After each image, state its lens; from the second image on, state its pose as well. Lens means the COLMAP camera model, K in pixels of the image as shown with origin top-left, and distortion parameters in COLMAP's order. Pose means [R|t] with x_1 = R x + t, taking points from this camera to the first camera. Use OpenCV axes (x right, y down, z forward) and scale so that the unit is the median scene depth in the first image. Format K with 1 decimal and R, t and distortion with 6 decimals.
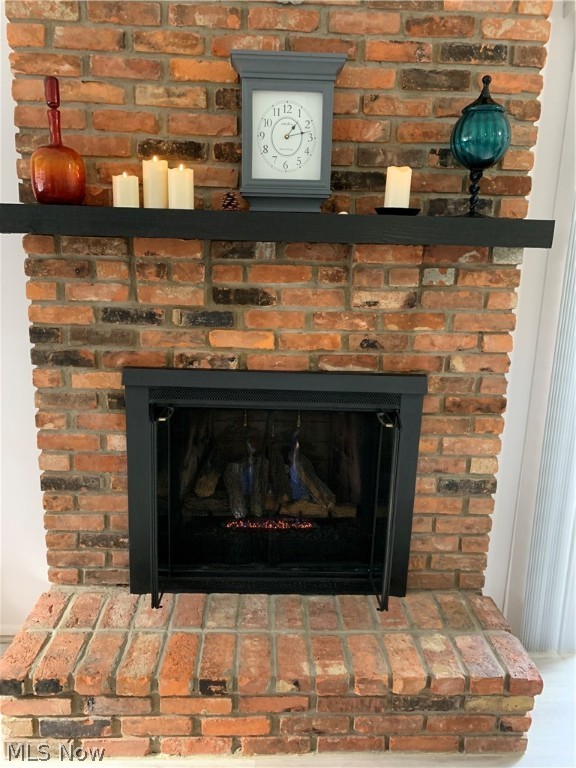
lens RADIAL K [[586.9, 0, 284.8], [0, 586.9, 388.2], [0, 0, 1]] dist [0.047190, -0.056080]
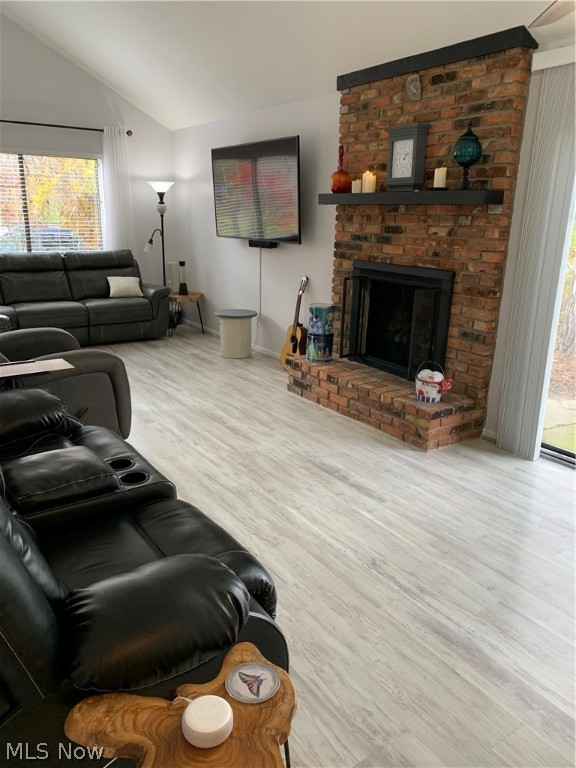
lens RADIAL K [[586.4, 0, 288.0], [0, 586.4, 384.0], [0, 0, 1]] dist [0.091842, -0.169643]
pose [[0.530759, 0.220239, -0.818407, 1.703692], [-0.202343, 0.970650, 0.129984, 0.205624], [0.823014, 0.096608, 0.559745, -0.546291]]
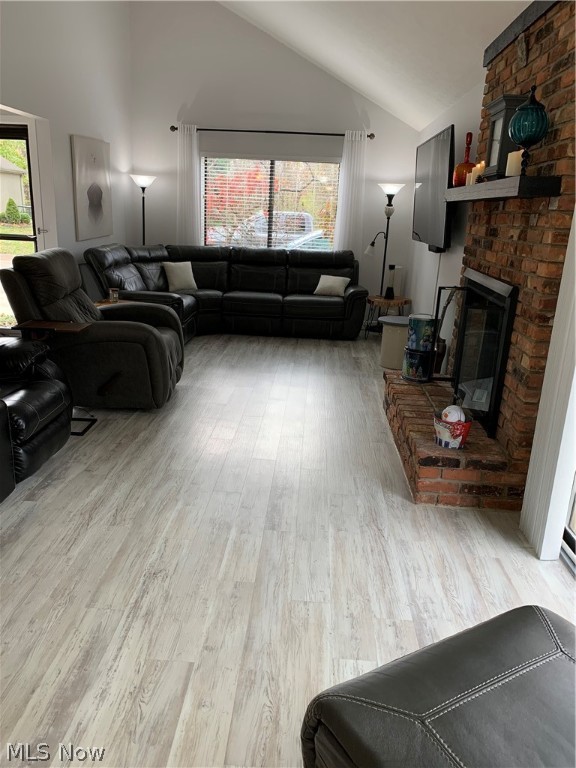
lens RADIAL K [[586.9, 0, 284.8], [0, 586.9, 388.2], [0, 0, 1]] dist [0.047190, -0.056080]
pose [[-0.096335, 0.257532, -0.961455, 1.864511], [-0.274216, 0.921701, 0.274359, -0.036404], [0.956831, 0.290077, -0.018173, 0.559668]]
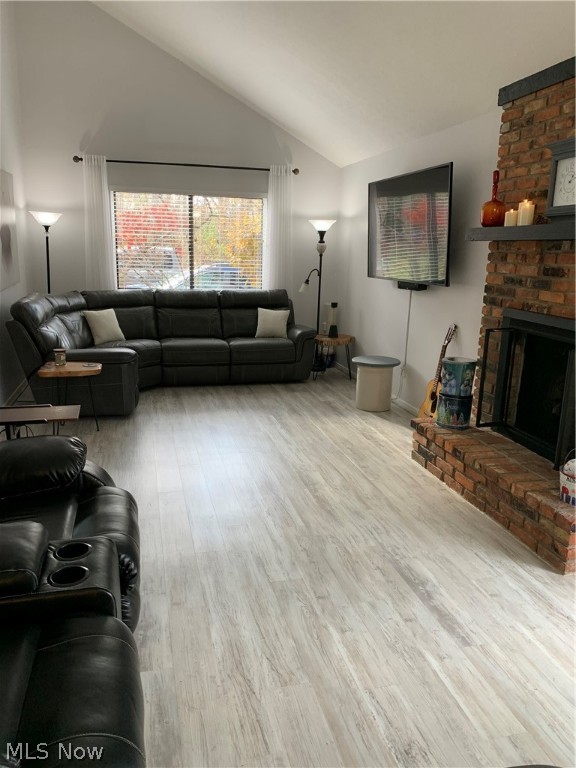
lens RADIAL K [[590.5, 0, 287.2], [0, 590.5, 384.7], [0, 0, 1]] dist [0.021967, -0.010013]
pose [[0.206247, 0.197523, -0.958356, 1.530516], [-0.245572, 0.958517, 0.144707, 0.106142], [0.947183, 0.205500, 0.246198, -0.119939]]
